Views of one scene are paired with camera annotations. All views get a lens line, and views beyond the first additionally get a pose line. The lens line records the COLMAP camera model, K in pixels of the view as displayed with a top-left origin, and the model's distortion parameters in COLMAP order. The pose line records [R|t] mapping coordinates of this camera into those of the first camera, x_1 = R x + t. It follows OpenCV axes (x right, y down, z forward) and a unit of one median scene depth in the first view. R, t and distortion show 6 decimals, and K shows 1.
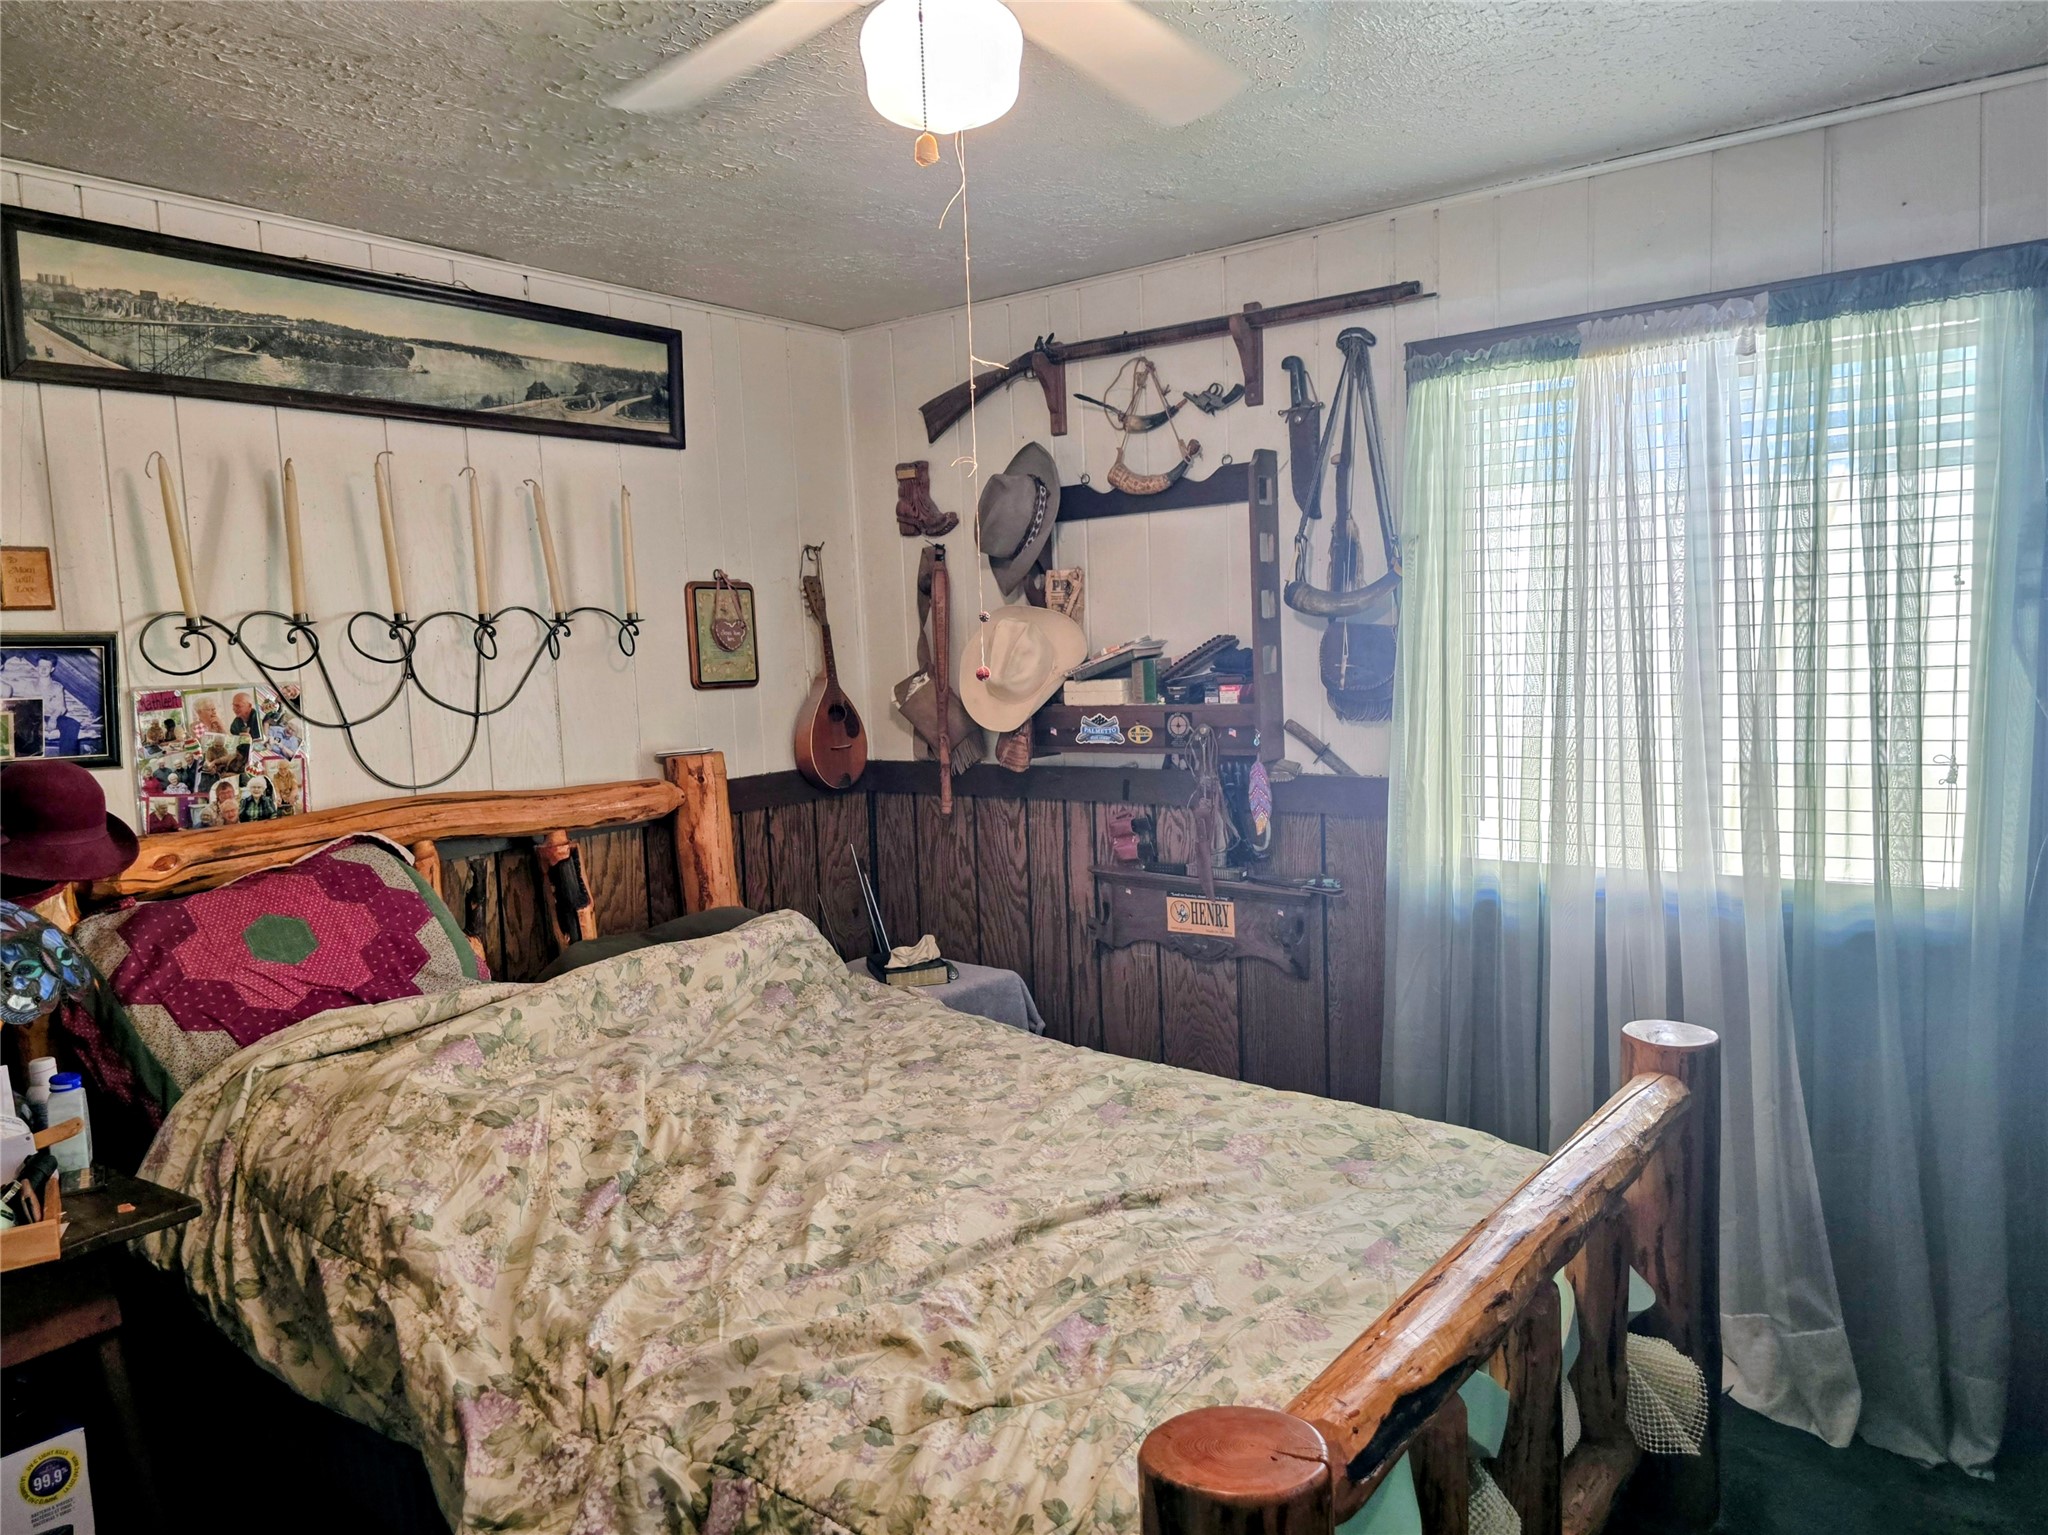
lens RADIAL K [[1352.0, 0, 1002.7], [0, 1352.0, 771.9], [0, 0, 1]] dist [0.037652, -0.044252]
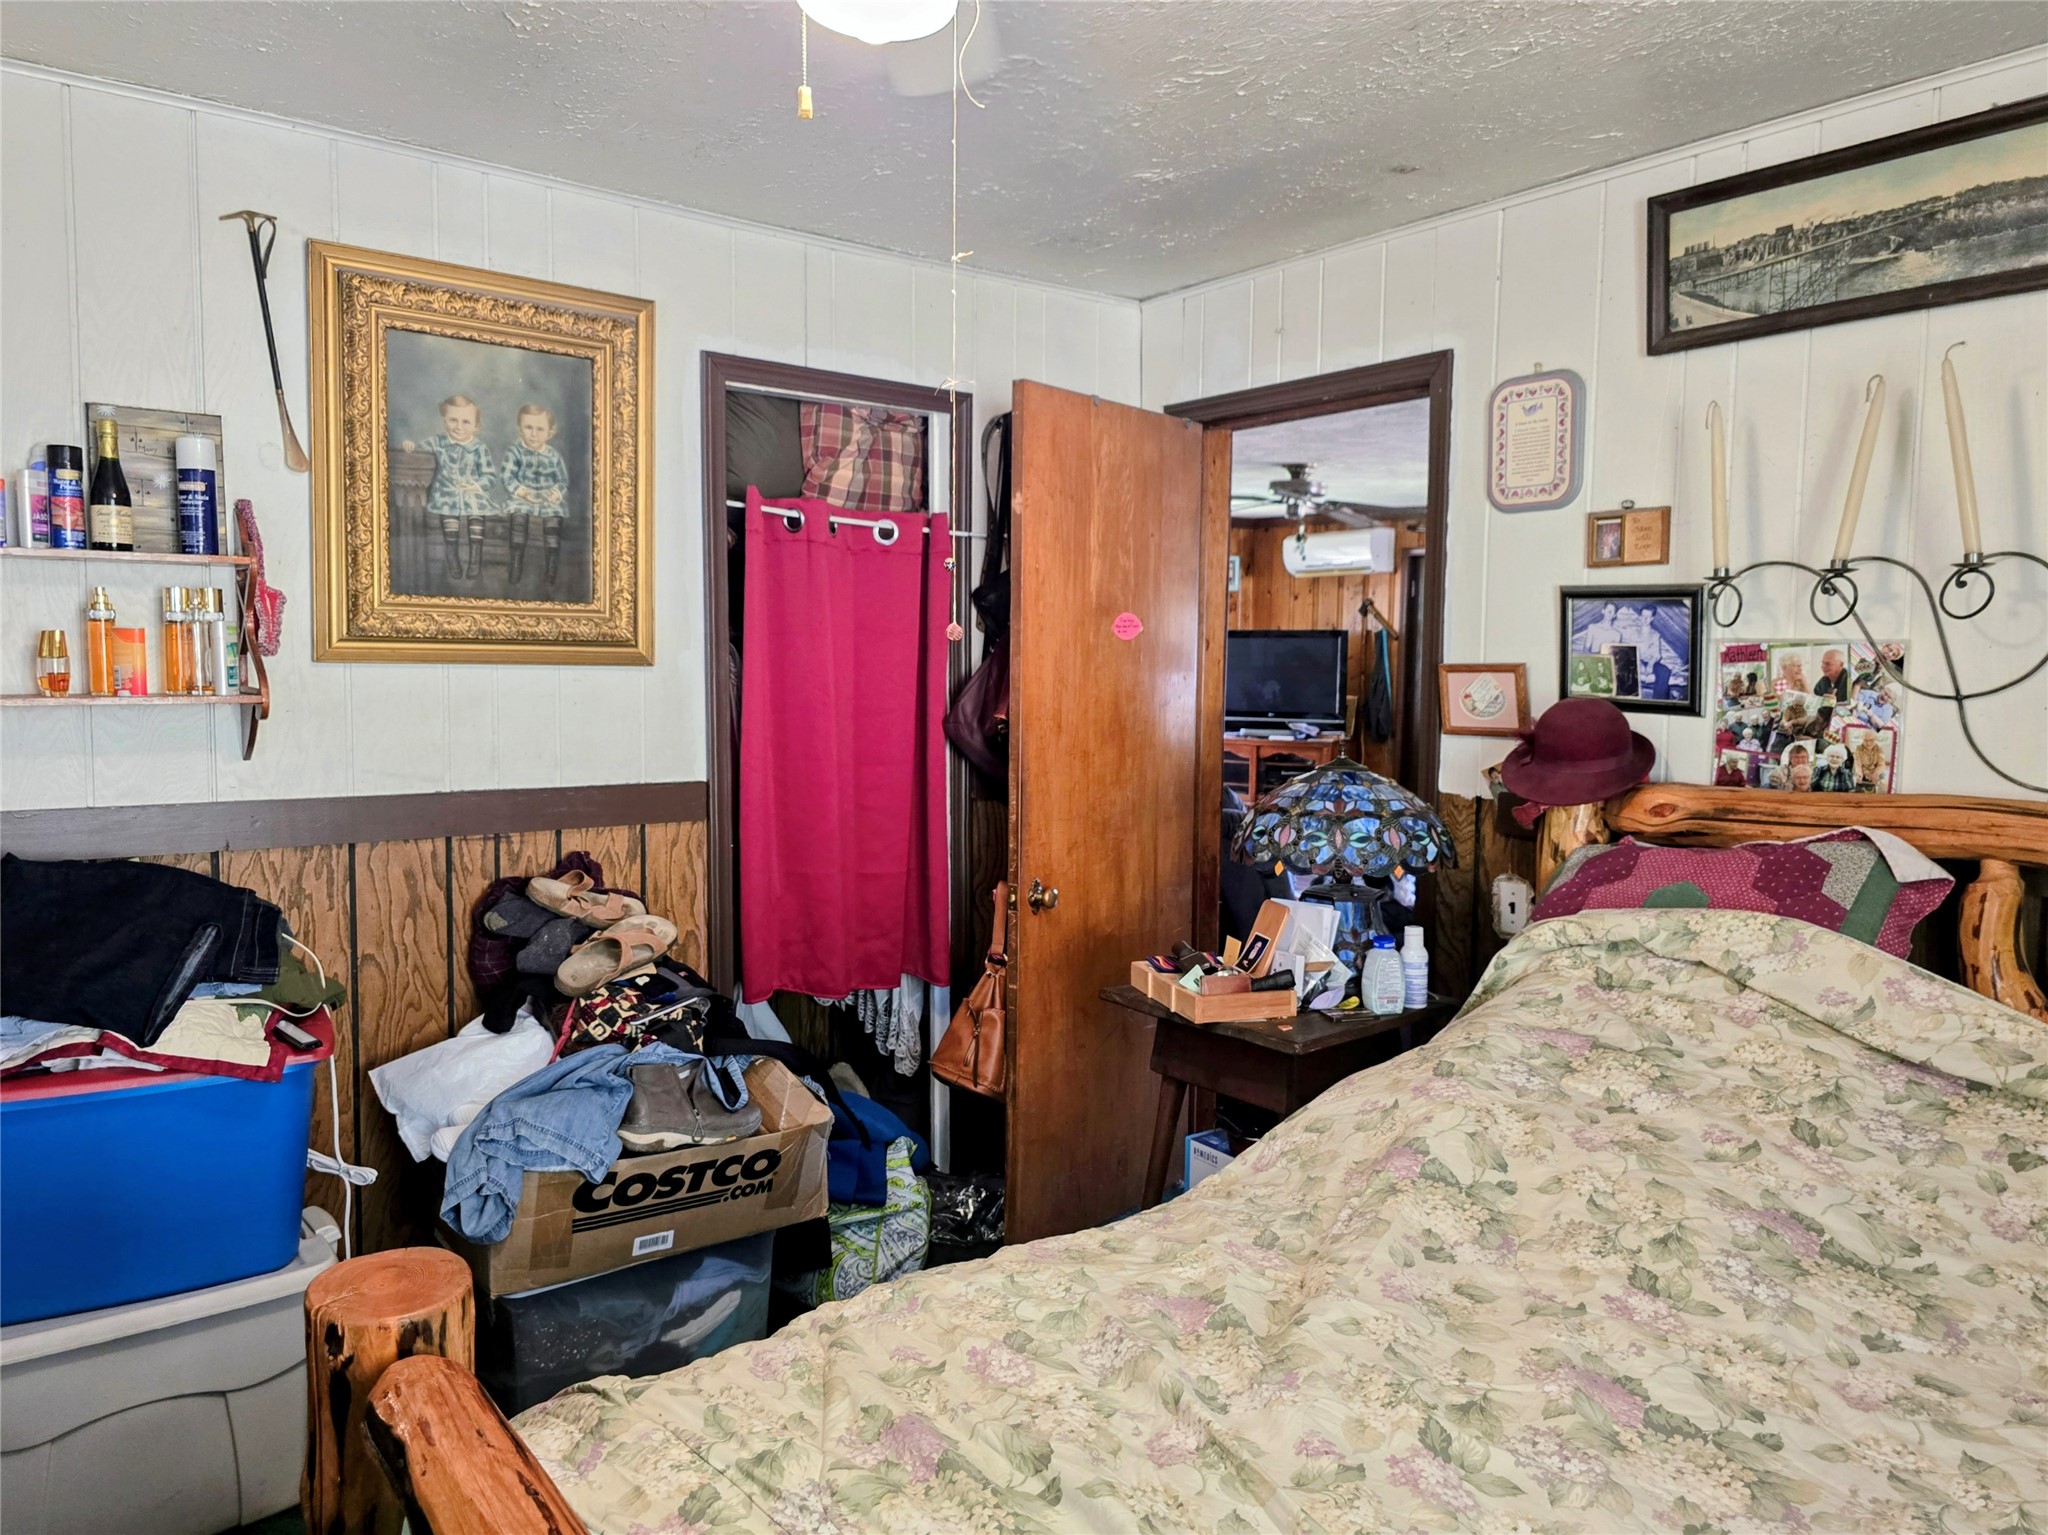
lens RADIAL K [[1352.0, 0, 1002.7], [0, 1352.0, 771.9], [0, 0, 1]] dist [0.037652, -0.044252]
pose [[-0.237340, 0.123810, -0.963505, 0.461355], [-0.088951, 0.984908, 0.148472, -0.065649], [0.967346, 0.120943, -0.222745, 0.705637]]
